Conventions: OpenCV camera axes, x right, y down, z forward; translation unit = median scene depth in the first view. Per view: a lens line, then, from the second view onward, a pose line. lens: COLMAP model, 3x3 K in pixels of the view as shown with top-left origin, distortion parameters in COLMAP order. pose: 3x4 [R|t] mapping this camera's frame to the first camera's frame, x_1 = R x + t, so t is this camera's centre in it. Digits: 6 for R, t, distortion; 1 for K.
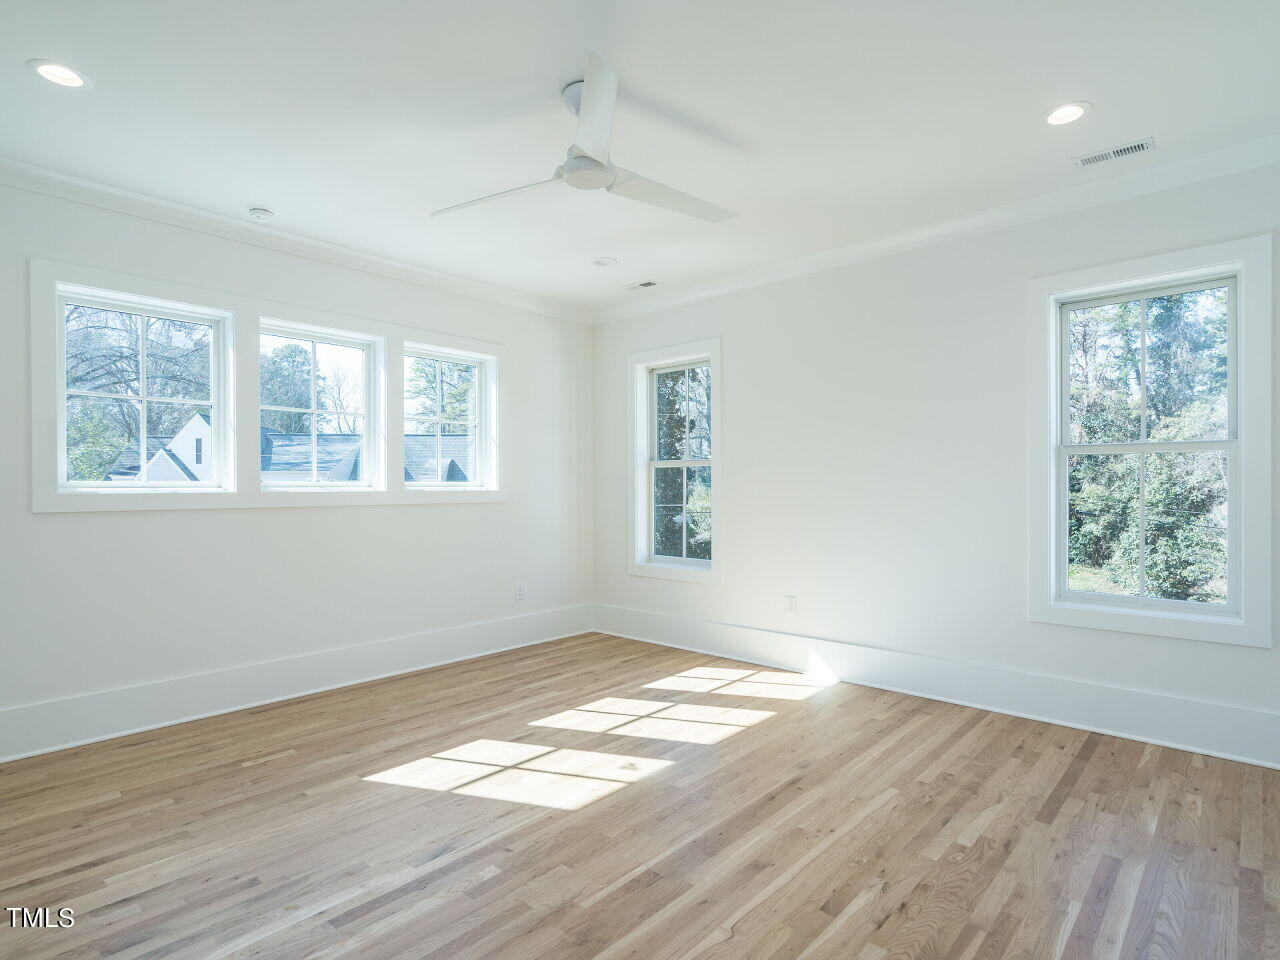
lens RADIAL K [[667.2, 0, 643.7], [0, 667.2, 489.8], [0, 0, 1]] dist [-0.001283, 0.001084]
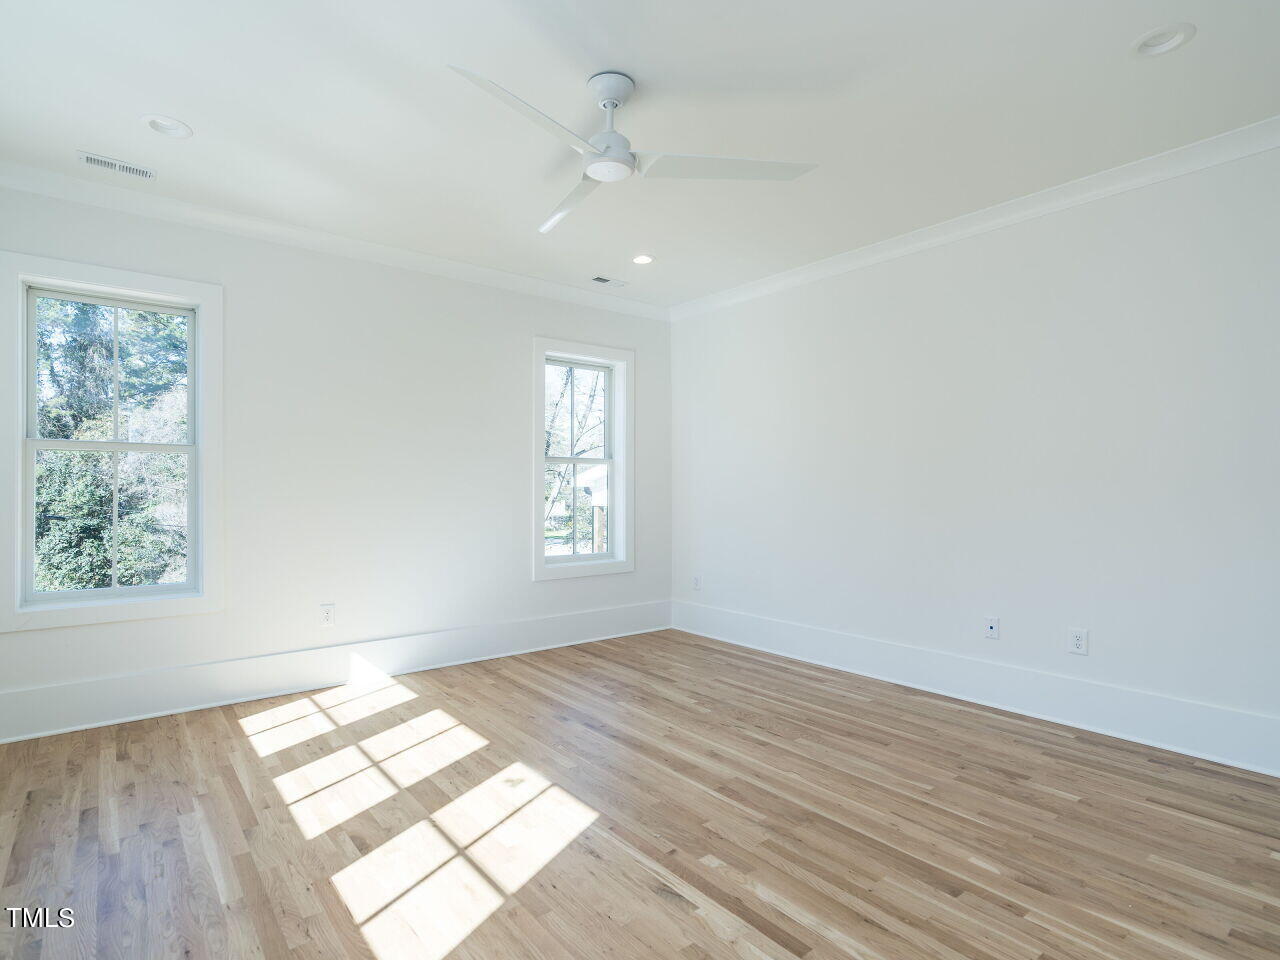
lens RADIAL K [[667.2, 0, 607.4], [0, 667.2, 487.6], [0, 0, 1]] dist [-0.001283, 0.001084]
pose [[0.193948, 0.005118, 0.980998, -0.944869], [0.001919, 0.999982, -0.005596, 0.013306], [-0.981010, 0.002968, 0.193935, 0.725701]]
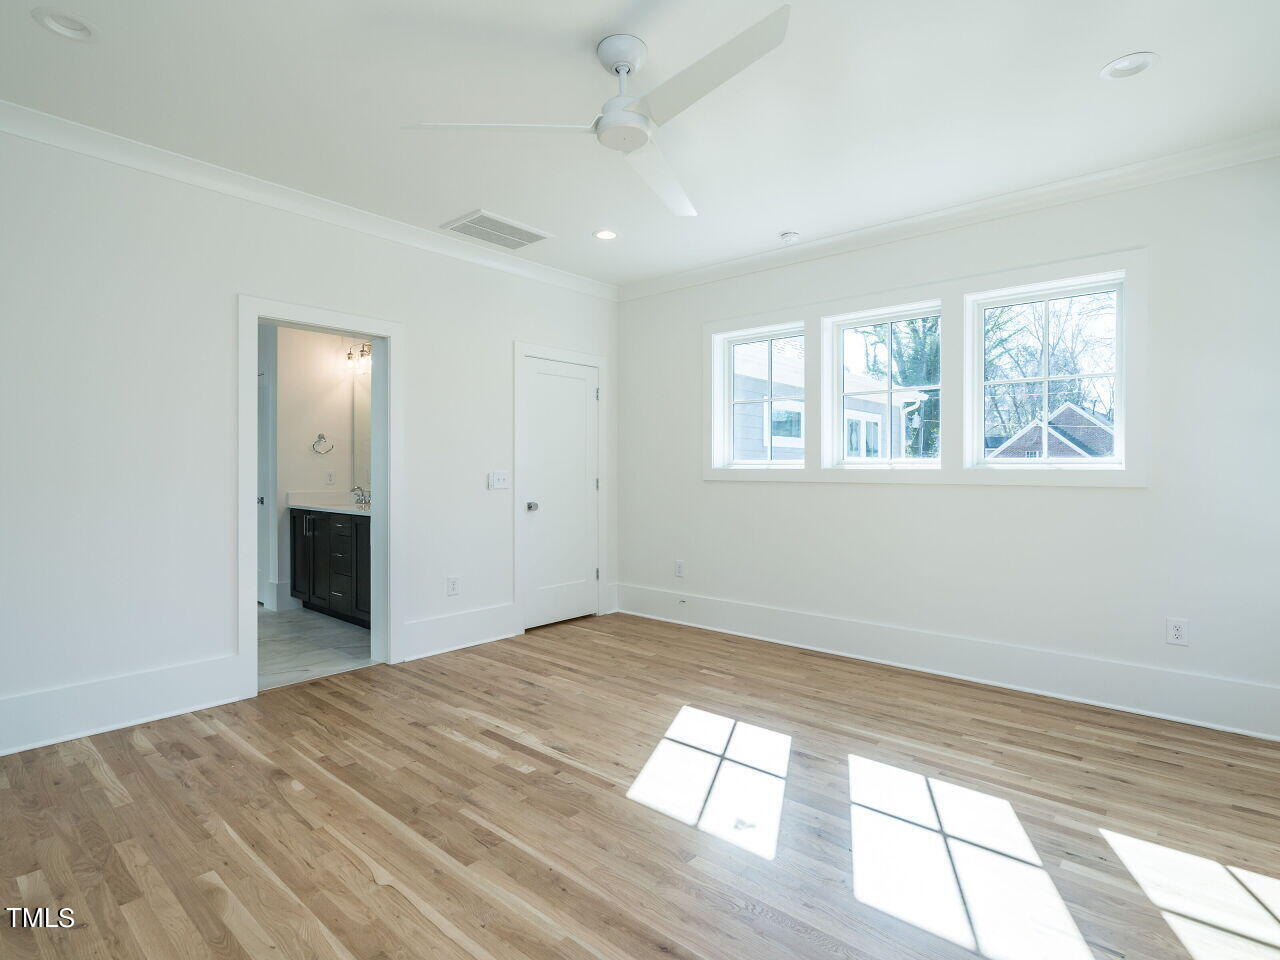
lens RADIAL K [[667.2, 0, 651.0], [0, 667.2, 469.7], [0, 0, 1]] dist [-0.001283, 0.001084]
pose [[0.023227, 0.007316, -0.999703, 0.777771], [-0.003784, 0.999967, 0.007230, -0.000468], [0.999723, 0.003615, 0.023254, 0.912600]]
